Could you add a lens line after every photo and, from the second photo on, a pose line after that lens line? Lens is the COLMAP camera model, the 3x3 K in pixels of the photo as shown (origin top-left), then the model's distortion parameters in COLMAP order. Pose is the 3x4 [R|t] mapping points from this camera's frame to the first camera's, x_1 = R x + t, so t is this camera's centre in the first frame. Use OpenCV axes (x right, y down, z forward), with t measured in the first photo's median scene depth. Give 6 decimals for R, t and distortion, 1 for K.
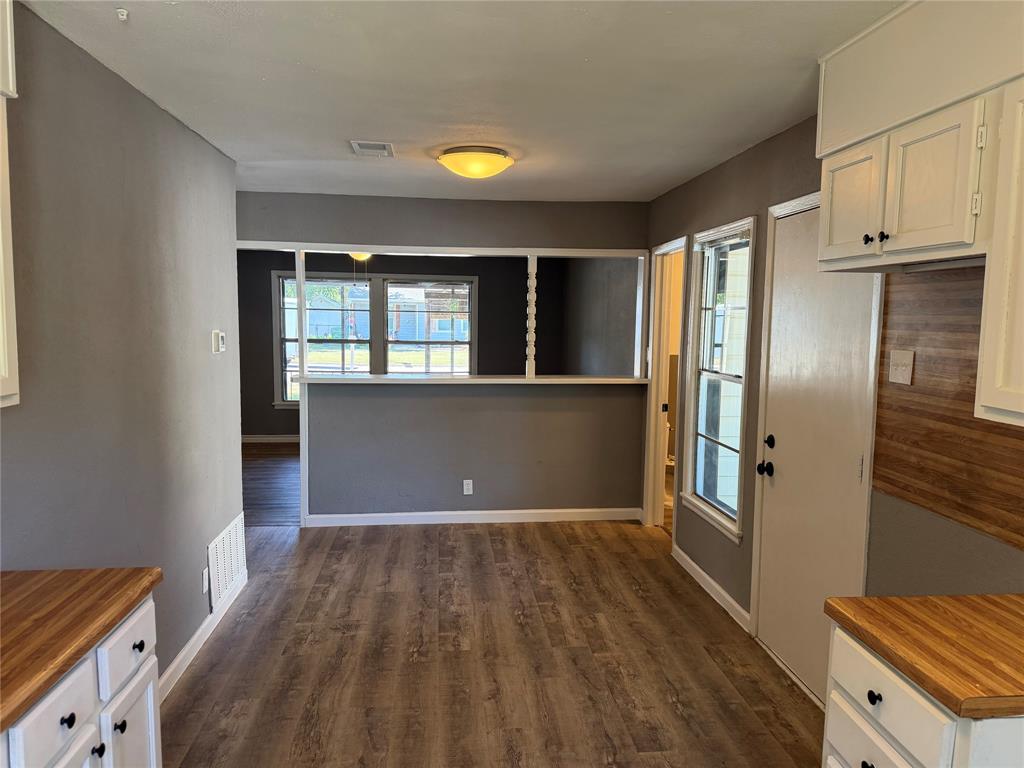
lens RADIAL K [[720.8, 0, 498.4], [0, 720.8, 385.1], [0, 0, 1]] dist [0.163416, -0.202391]
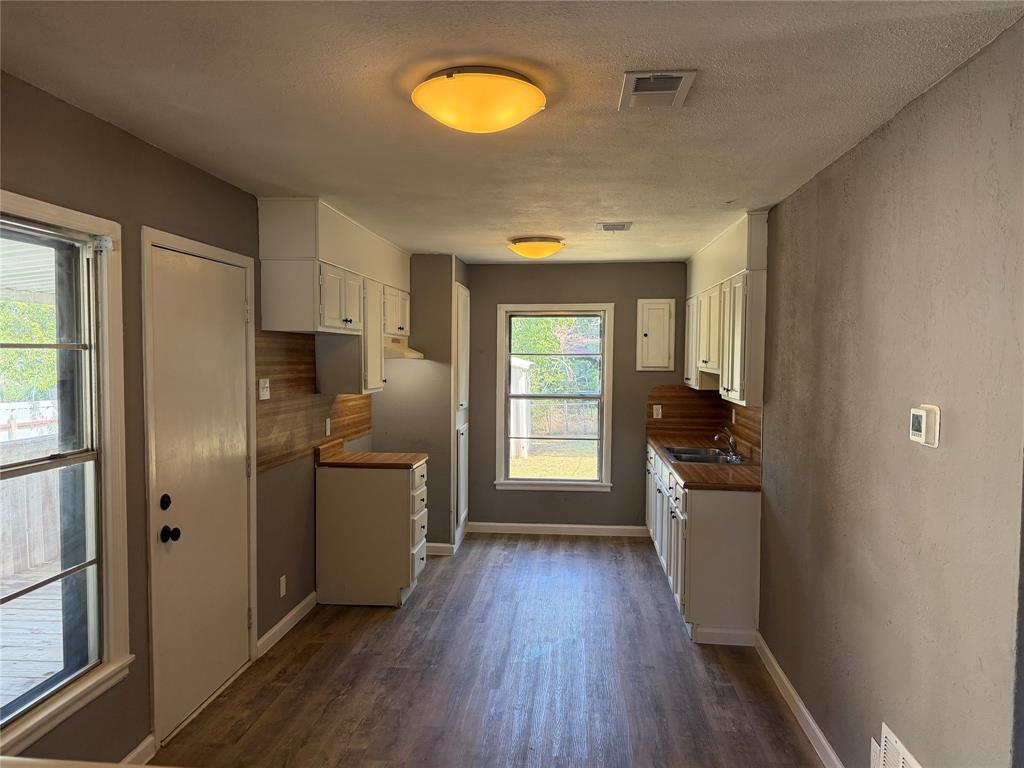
lens RADIAL K [[720.8, 0, 498.4], [0, 720.8, 385.1], [0, 0, 1]] dist [0.163416, -0.202391]
pose [[-0.980693, -0.031191, 0.193048, -0.197870], [-0.002959, 0.989451, 0.144839, -0.207422], [-0.195529, 0.141471, -0.970440, 1.921057]]
